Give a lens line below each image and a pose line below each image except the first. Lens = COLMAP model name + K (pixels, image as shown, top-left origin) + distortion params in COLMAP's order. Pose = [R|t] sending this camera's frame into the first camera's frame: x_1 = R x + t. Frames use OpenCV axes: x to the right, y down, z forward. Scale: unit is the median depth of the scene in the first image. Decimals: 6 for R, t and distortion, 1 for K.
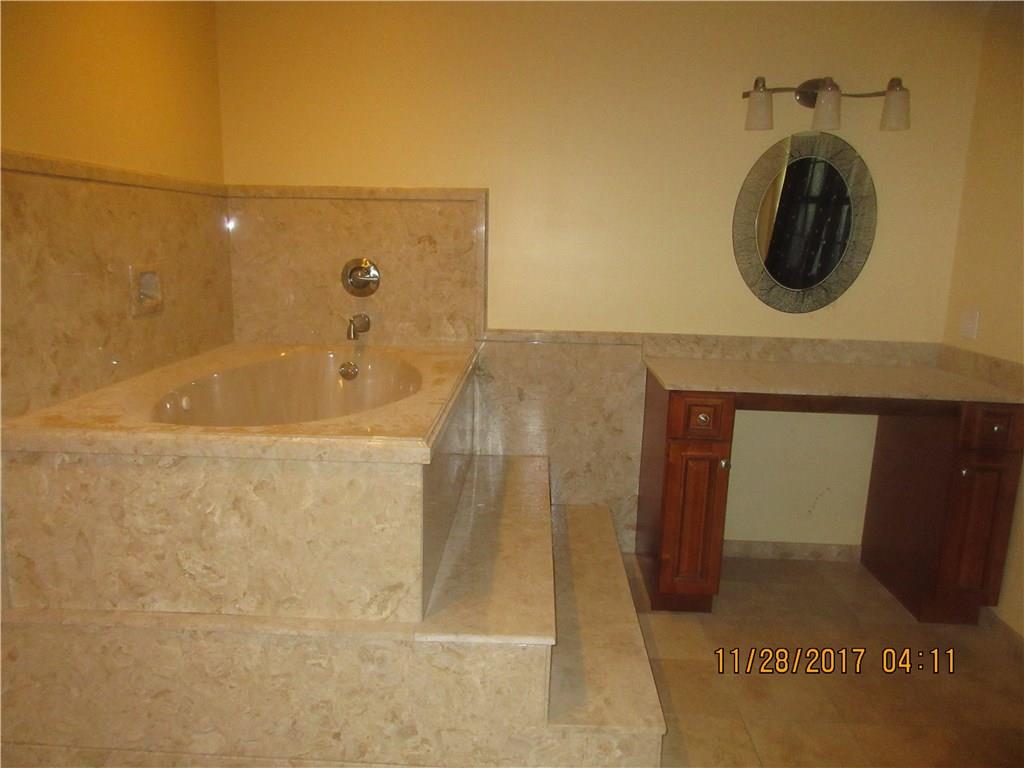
lens RADIAL K [[760.6, 0, 508.8], [0, 760.6, 384.0], [0, 0, 1]] dist [0.010939, -0.000443]
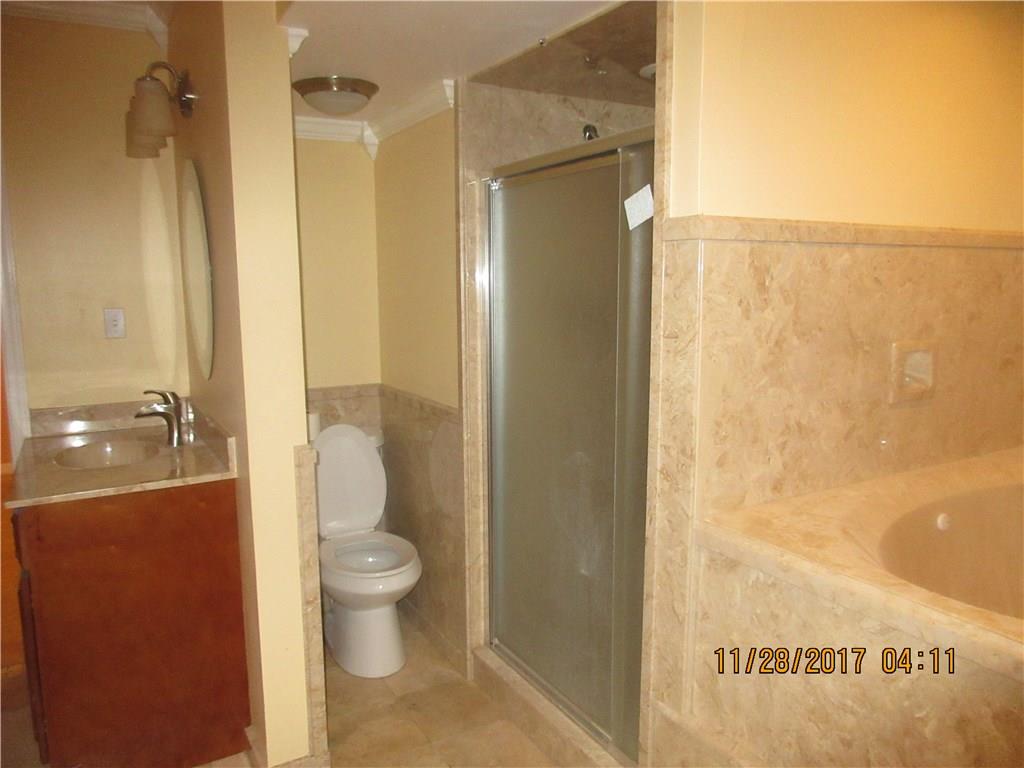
lens RADIAL K [[760.6, 0, 513.3], [0, 760.6, 390.4], [0, 0, 1]] dist [0.010939, -0.000443]
pose [[0.550924, 0.109040, -0.827401, -0.053414], [-0.147640, 0.988524, 0.031968, -0.089301], [0.821392, 0.104546, 0.560700, 0.270010]]
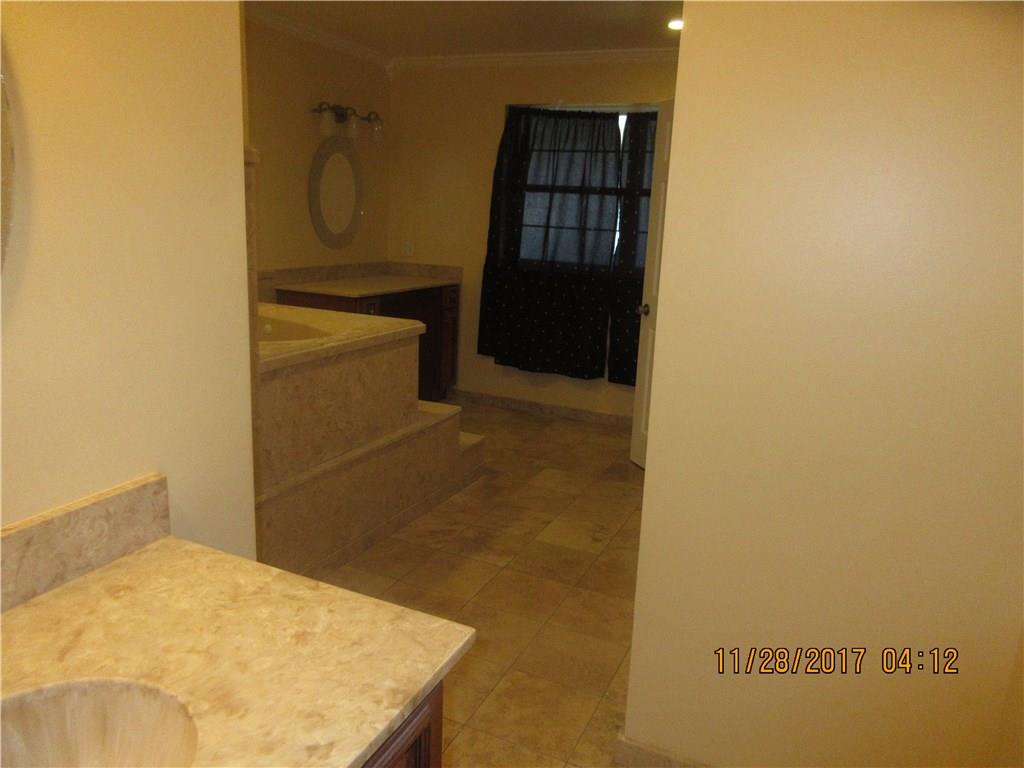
lens RADIAL K [[760.6, 0, 512.3], [0, 760.6, 383.6], [0, 0, 1]] dist [0.010939, -0.000443]
pose [[0.376113, -0.211839, 0.902033, -1.664711], [0.137599, 0.975490, 0.171716, -0.065307], [-0.916300, 0.059534, 0.396043, 0.039940]]
